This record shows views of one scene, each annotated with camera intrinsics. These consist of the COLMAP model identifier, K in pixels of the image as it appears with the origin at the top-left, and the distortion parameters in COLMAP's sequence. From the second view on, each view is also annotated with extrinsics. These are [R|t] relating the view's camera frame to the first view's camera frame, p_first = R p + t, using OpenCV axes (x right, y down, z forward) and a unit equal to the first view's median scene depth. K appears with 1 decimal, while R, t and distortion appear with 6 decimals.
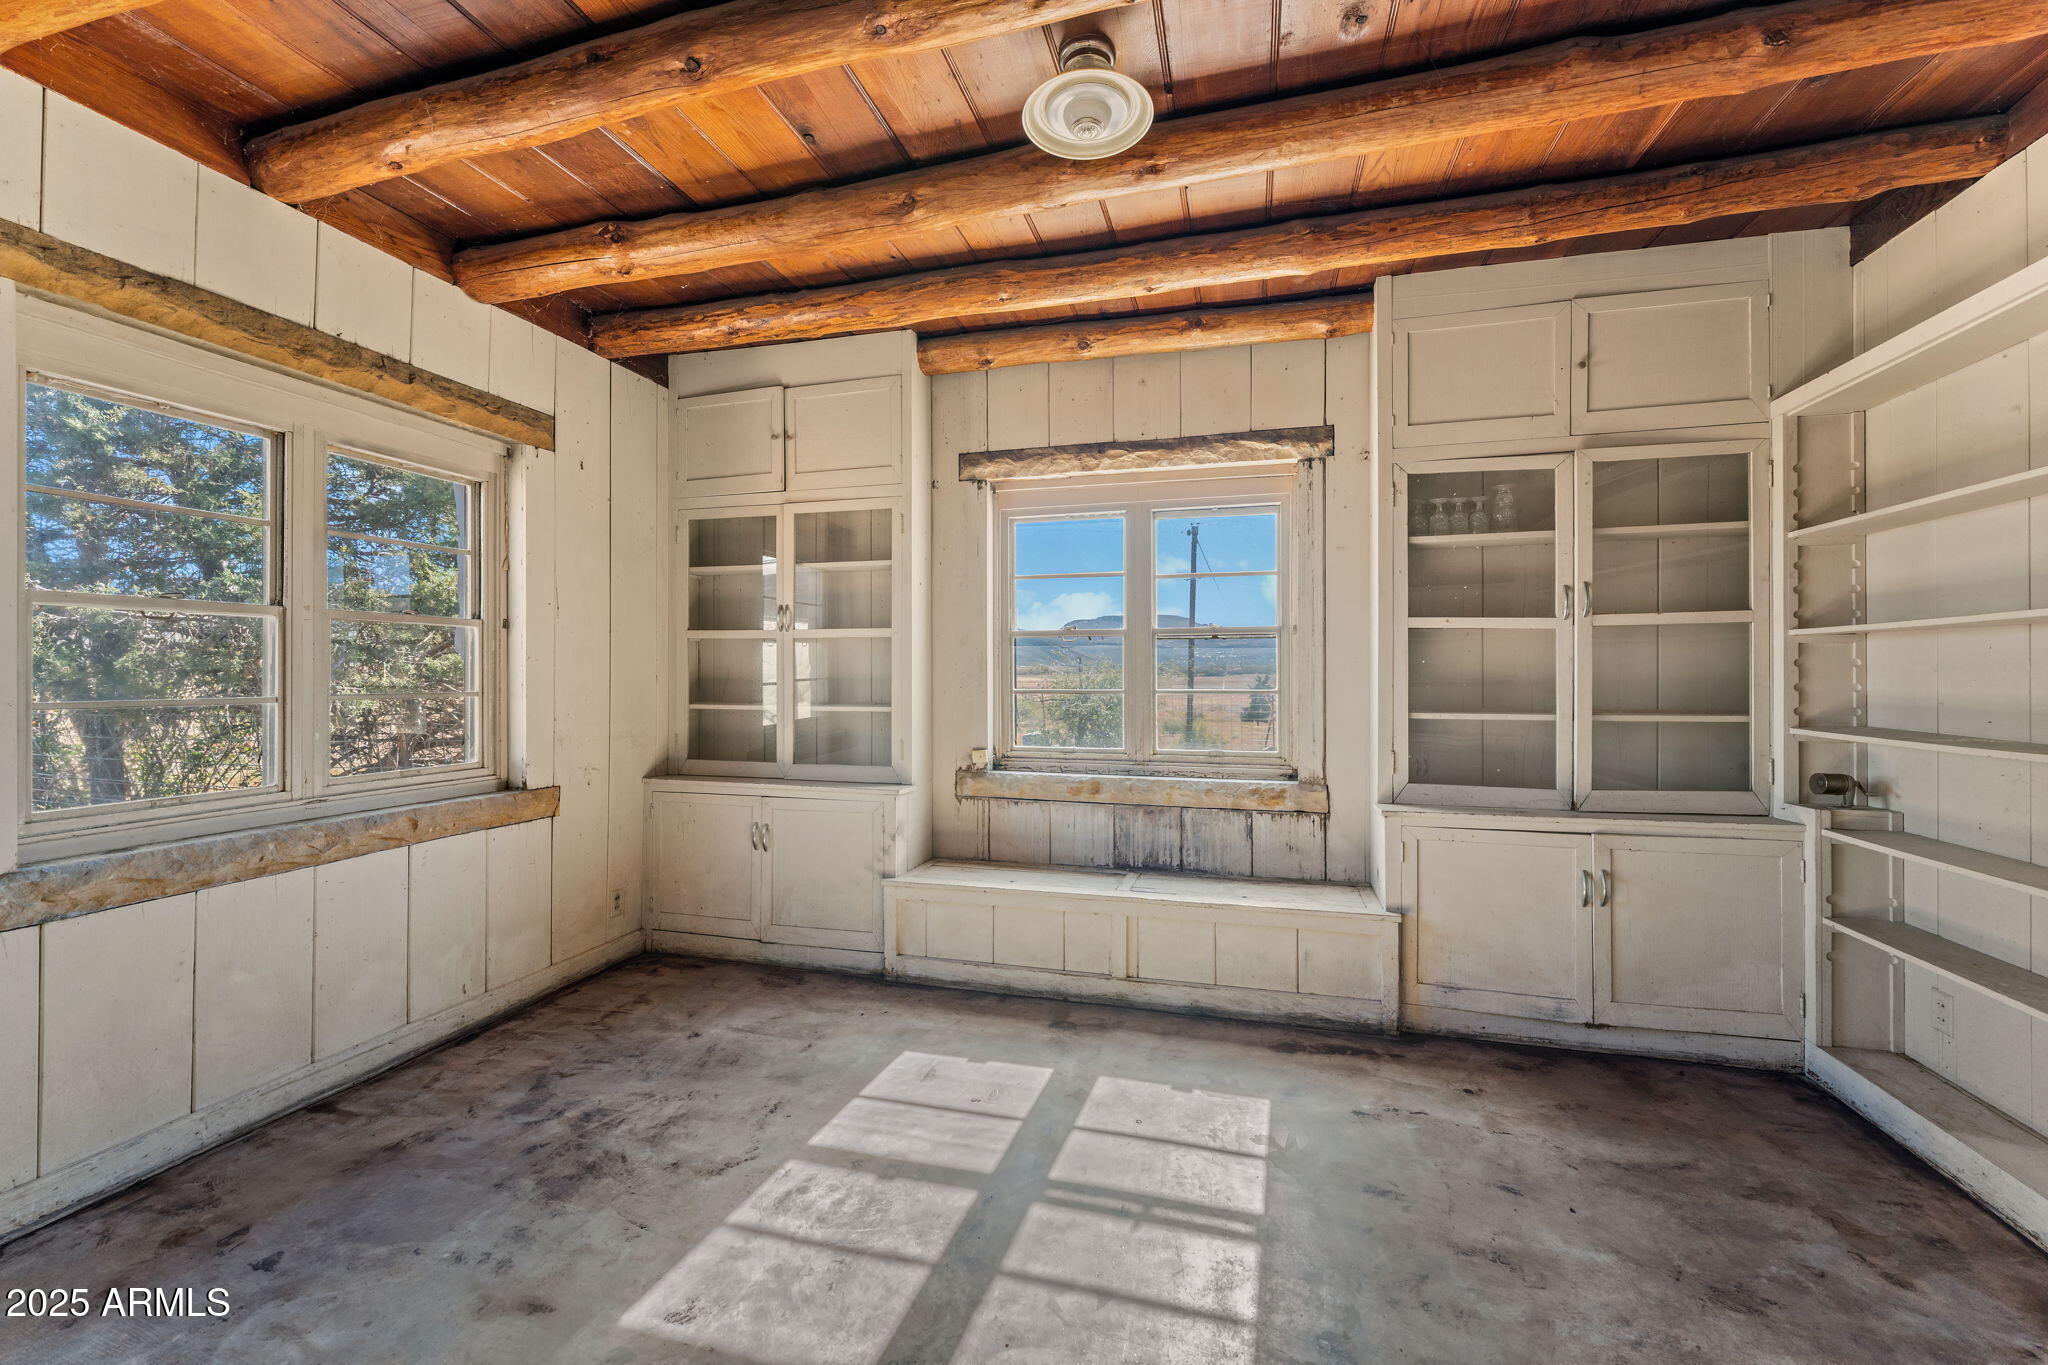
lens RADIAL K [[828.3, 0, 1027.5], [0, 828.3, 667.0], [0, 0, 1]] dist [-0.000973, -0.000018]
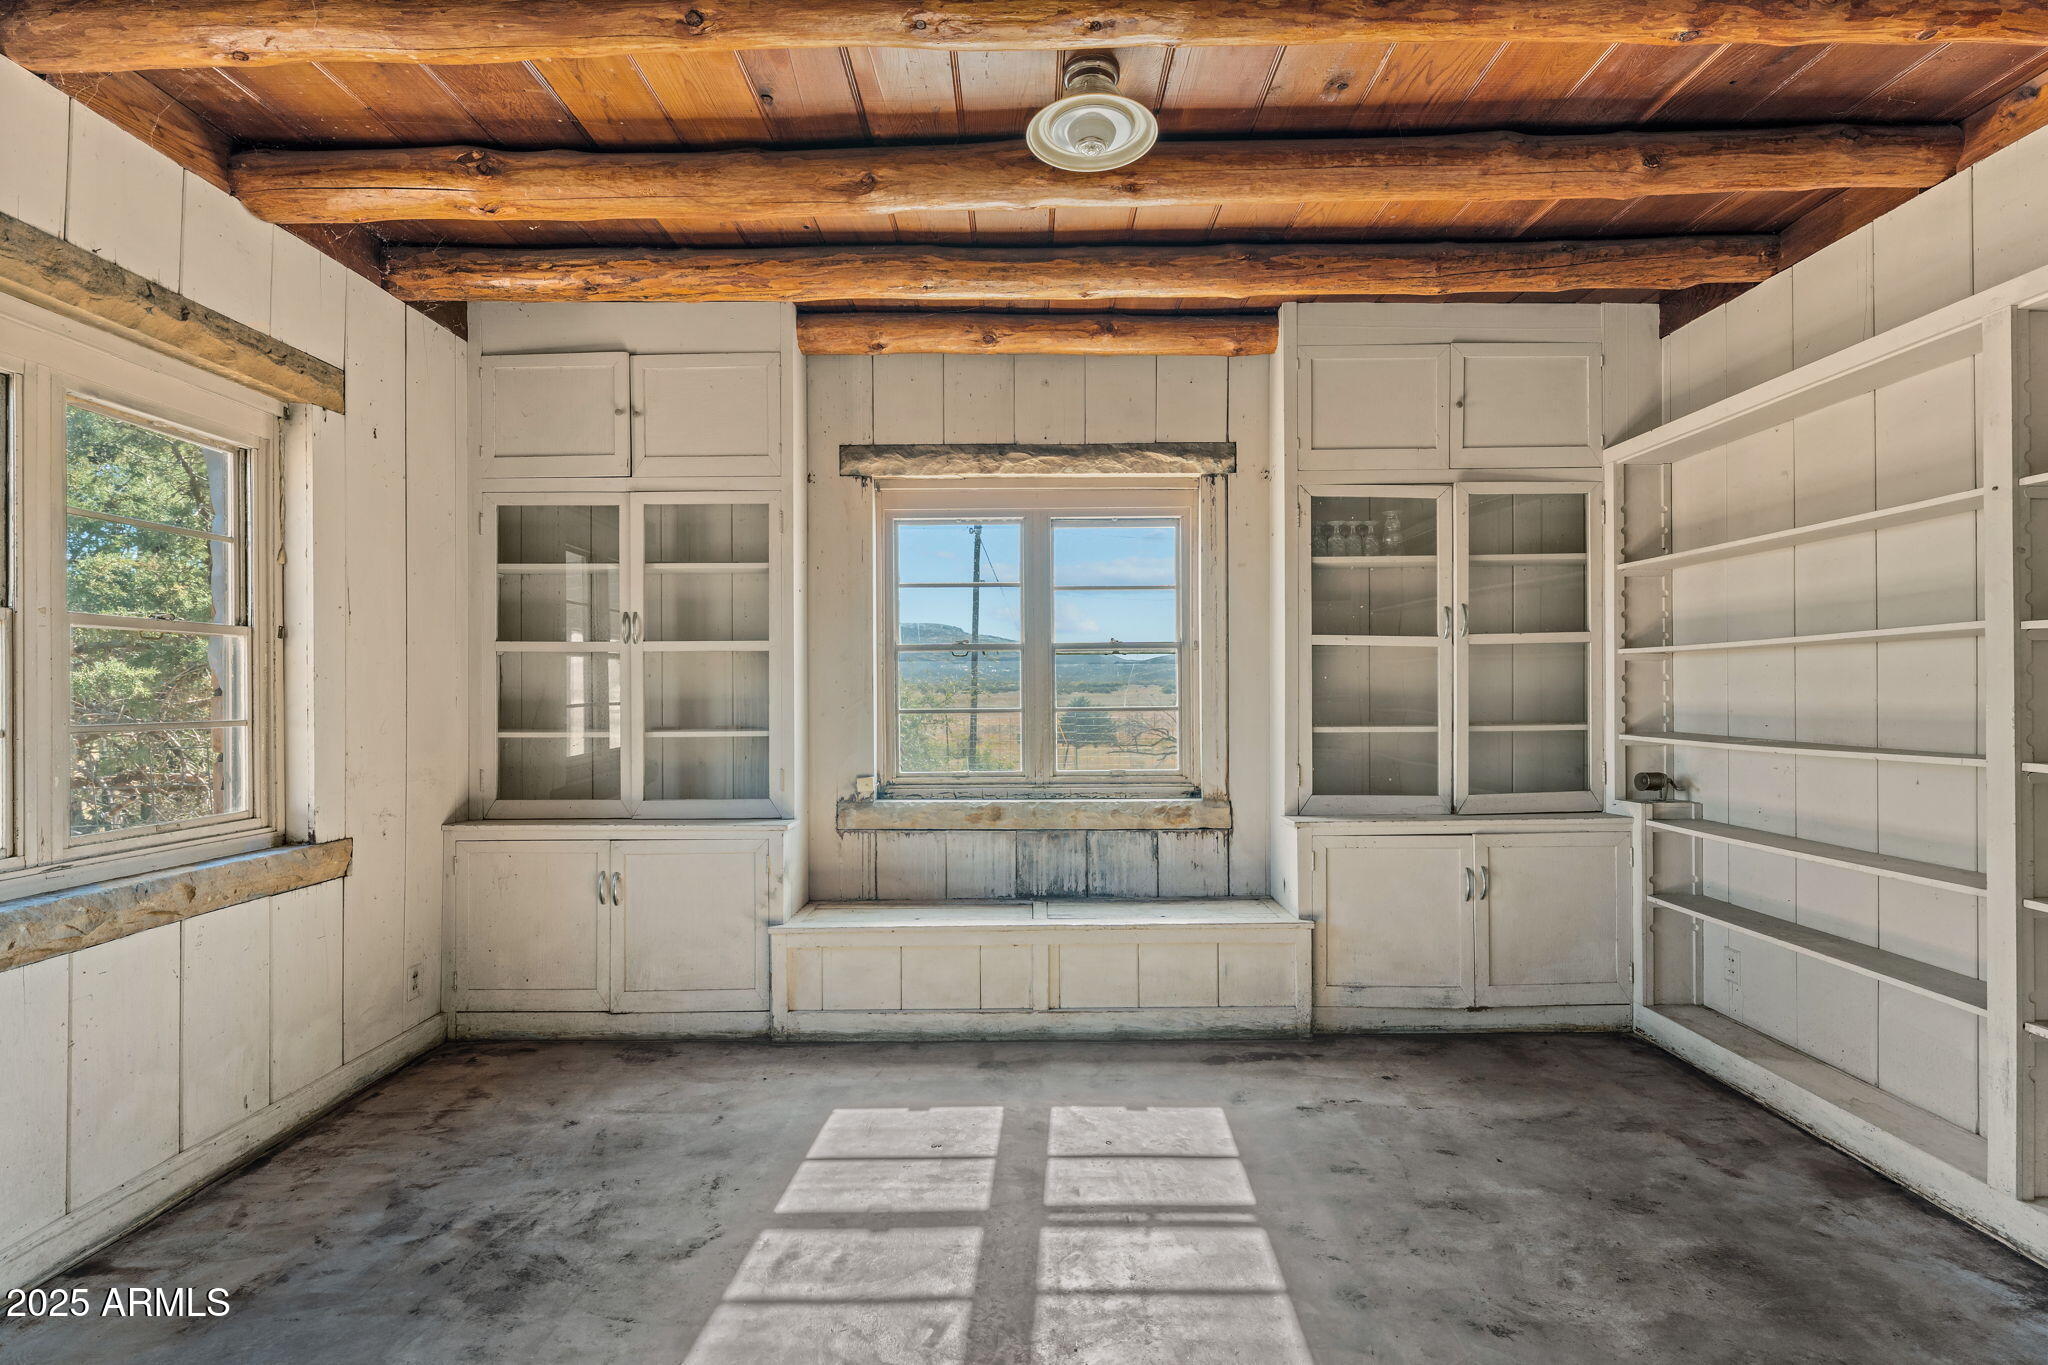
lens RADIAL K [[970.3, 0, 1020.5], [0, 970.3, 685.6], [0, 0, 1]] dist [-0.001241, 0.000410]
pose [[0.963476, -0.005033, 0.267746, -0.242623], [0.004394, 0.999986, 0.002984, -0.002068], [-0.267757, -0.001699, 0.963485, -0.078800]]
